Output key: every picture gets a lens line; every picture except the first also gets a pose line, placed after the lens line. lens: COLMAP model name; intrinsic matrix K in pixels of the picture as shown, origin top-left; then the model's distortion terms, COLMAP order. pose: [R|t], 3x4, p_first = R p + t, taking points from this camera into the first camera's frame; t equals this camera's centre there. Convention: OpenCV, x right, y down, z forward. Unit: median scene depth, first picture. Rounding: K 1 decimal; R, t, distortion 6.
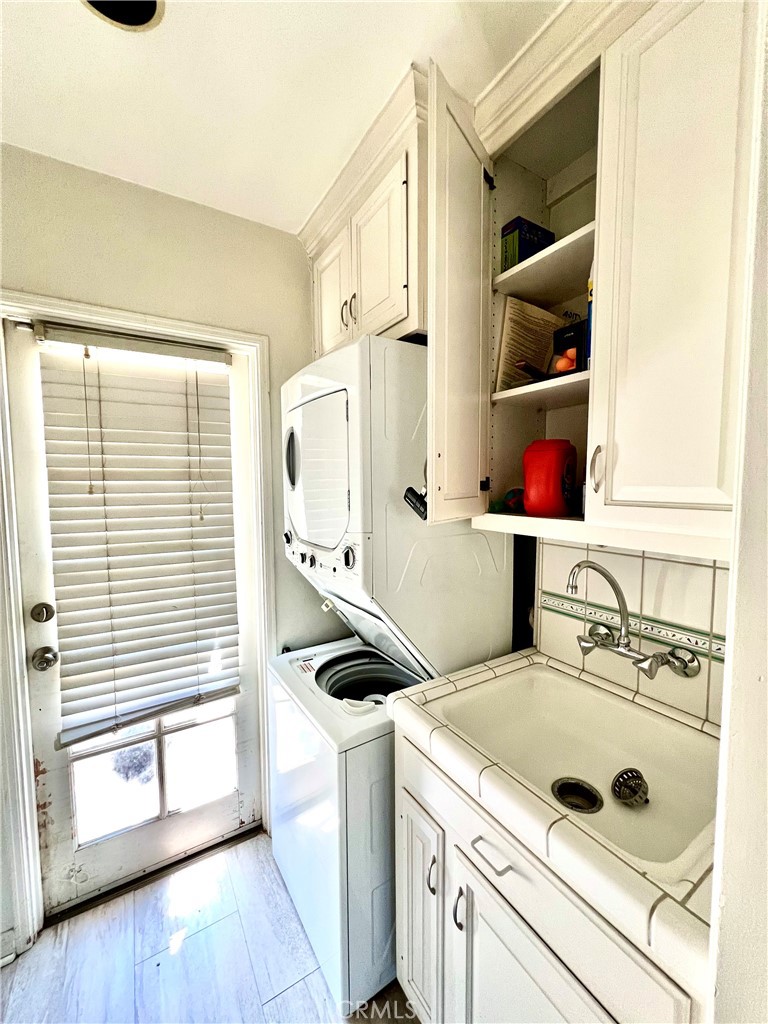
lens RADIAL K [[410.8, 0, 383.1], [0, 410.8, 512.9], [0, 0, 1]] dist [-0.002970, 0.000083]
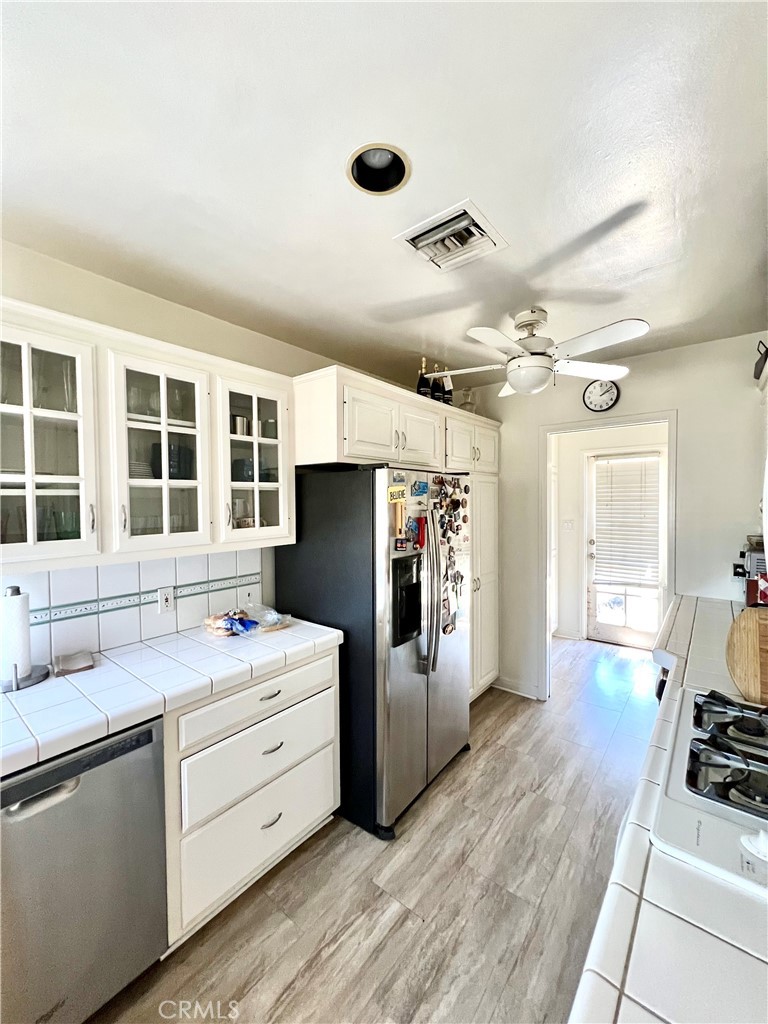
lens RADIAL K [[410.8, 0, 382.7], [0, 410.8, 510.6], [0, 0, 1]] dist [-0.002970, 0.000083]
pose [[0.331756, 0.024292, -0.943052, 1.635206], [-0.060825, 0.998139, 0.004313, 0.076878], [0.941402, 0.055931, 0.332616, -1.617031]]
